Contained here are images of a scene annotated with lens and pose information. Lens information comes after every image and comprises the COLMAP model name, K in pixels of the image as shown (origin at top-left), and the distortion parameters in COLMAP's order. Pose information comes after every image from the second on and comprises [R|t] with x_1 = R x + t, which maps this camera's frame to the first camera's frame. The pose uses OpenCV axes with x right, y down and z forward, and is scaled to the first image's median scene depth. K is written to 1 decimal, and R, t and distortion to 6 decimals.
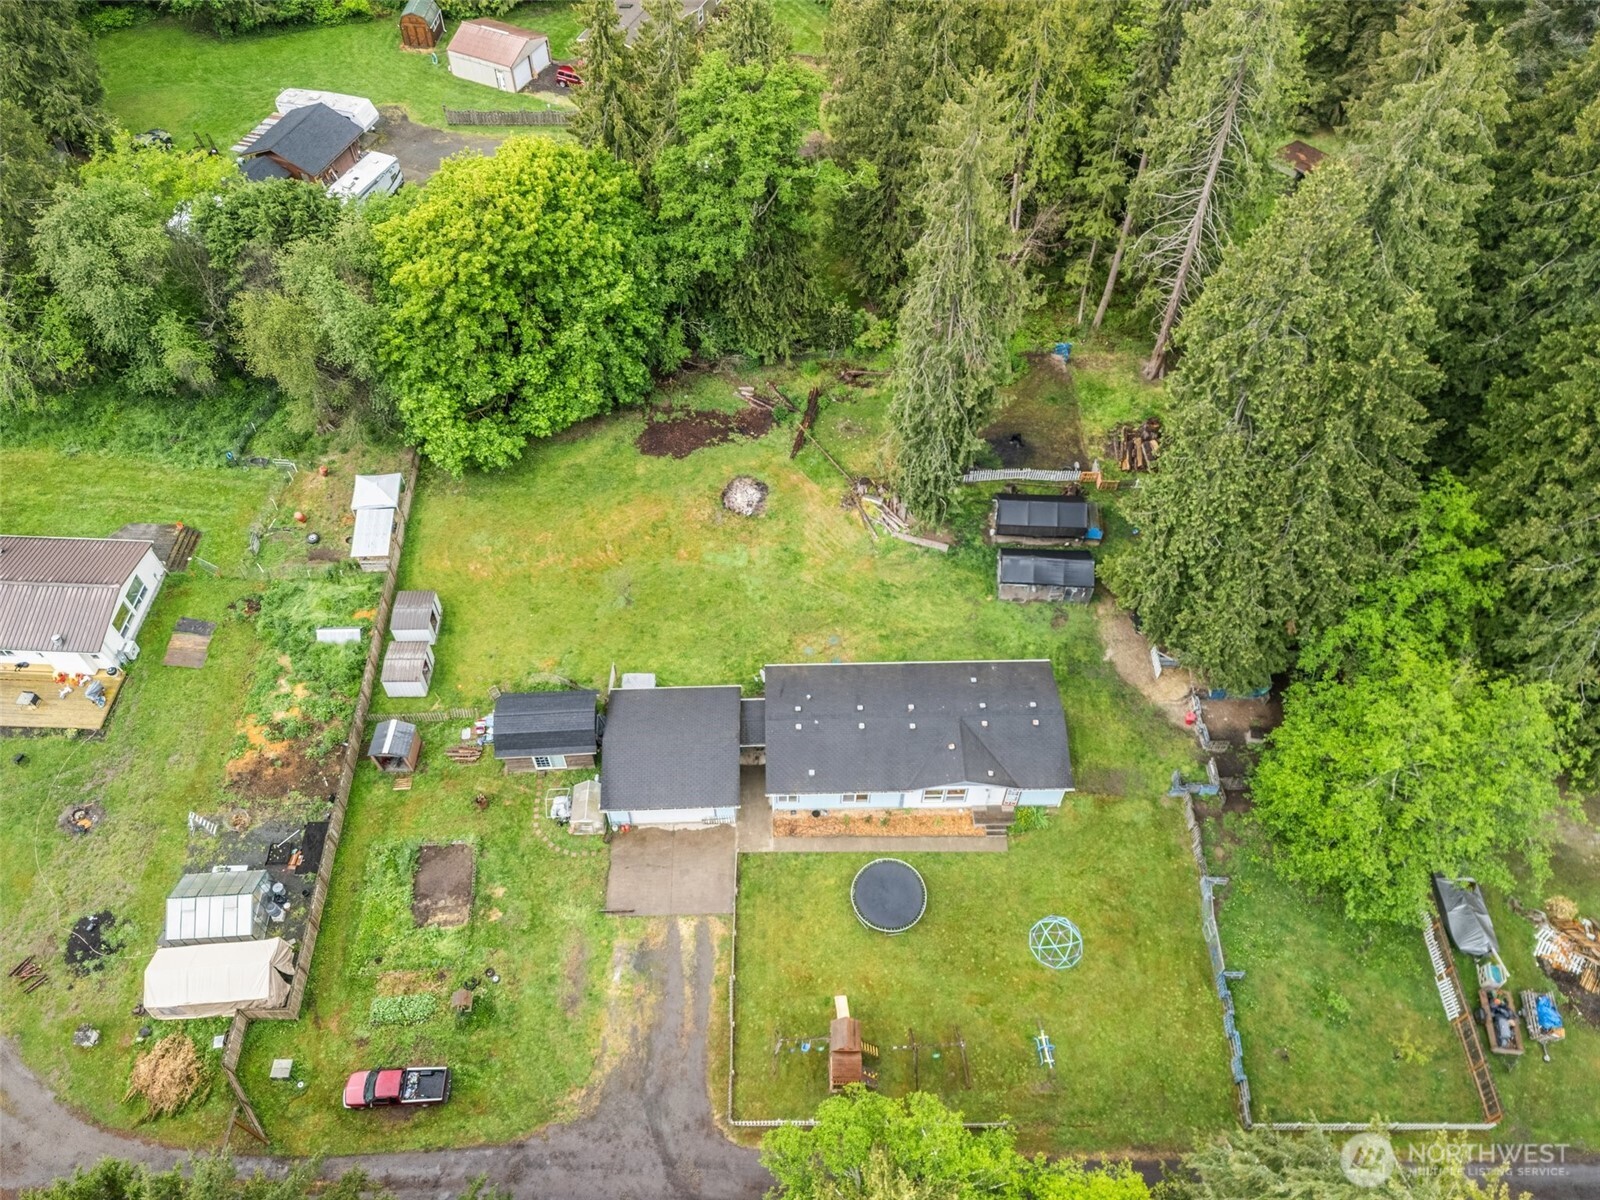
lens RADIAL K [[1197.0, 0, 804.7], [0, 1197.0, 594.3], [0, 0, 1]] dist [0.075462, -0.062806]
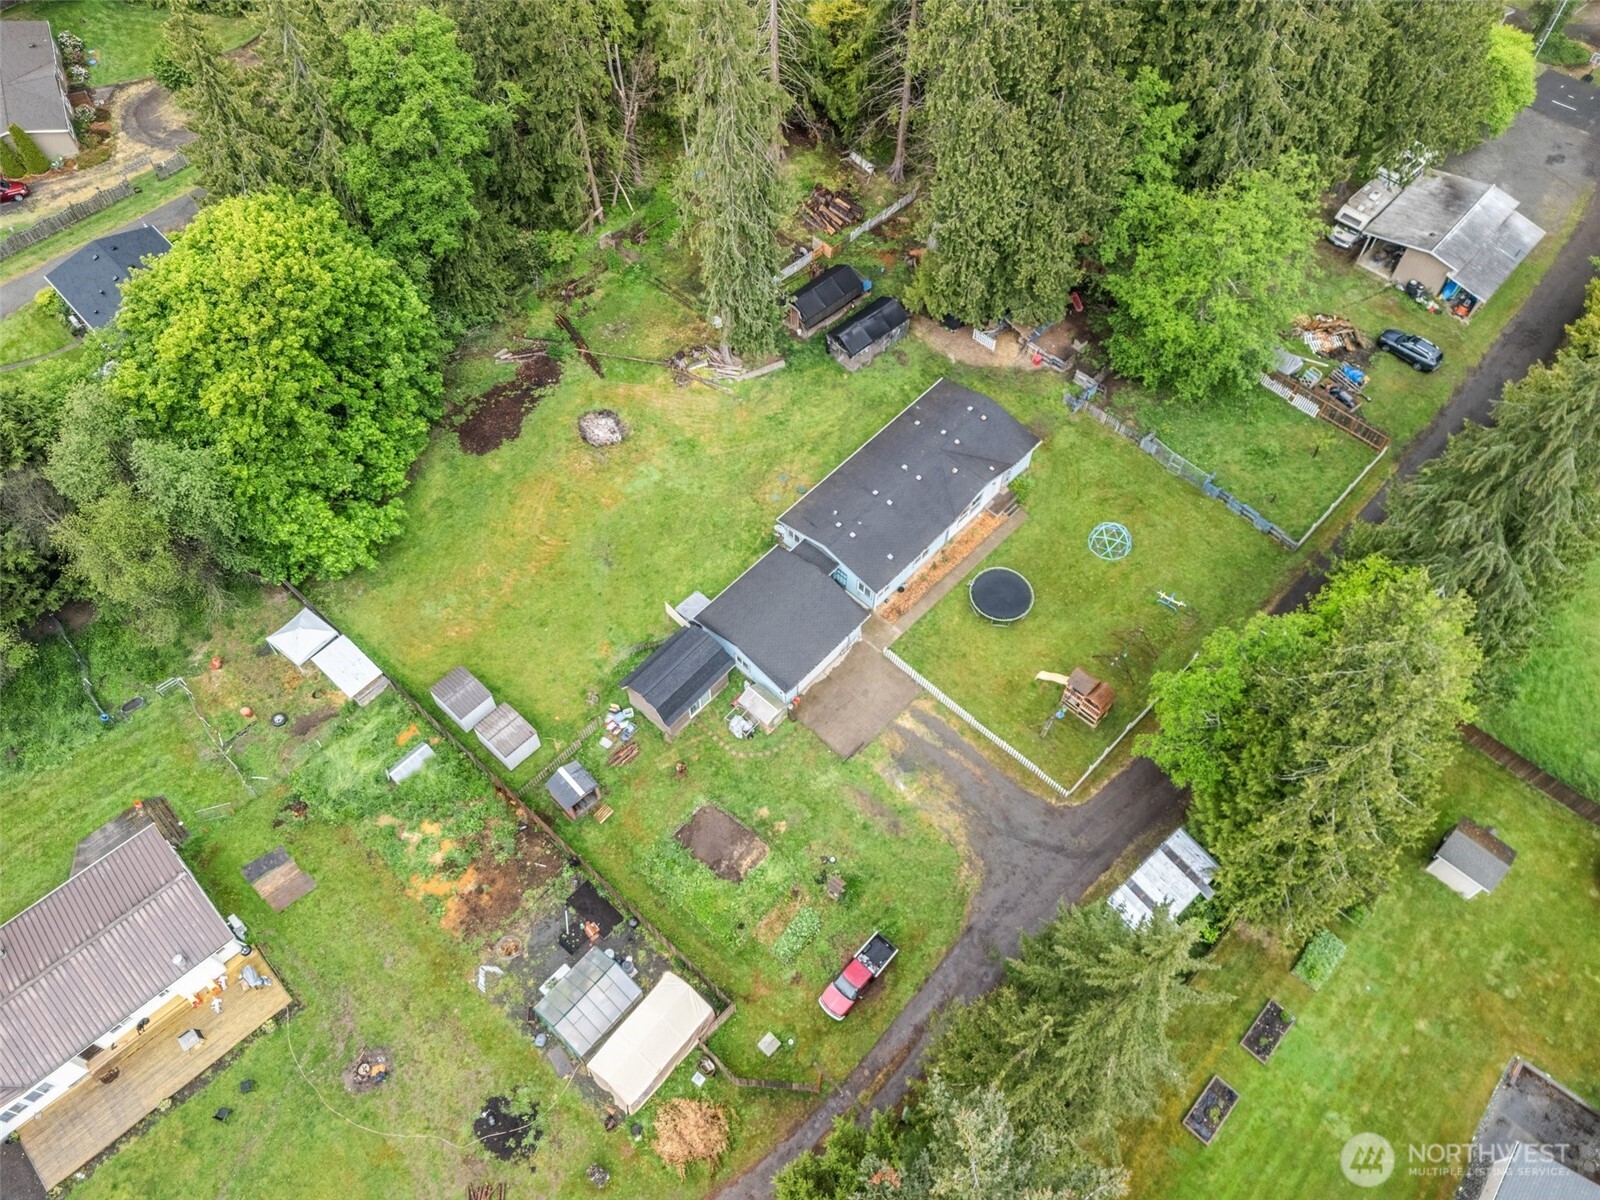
lens RADIAL K [[1197.0, 0, 803.6], [0, 1197.0, 598.8], [0, 0, 1]] dist [0.075462, -0.062806]
pose [[0.694858, -0.596094, 0.402298, -0.489880], [0.564552, 0.798678, 0.208313, -0.093921], [-0.445481, 0.082370, 0.891494, 0.026130]]
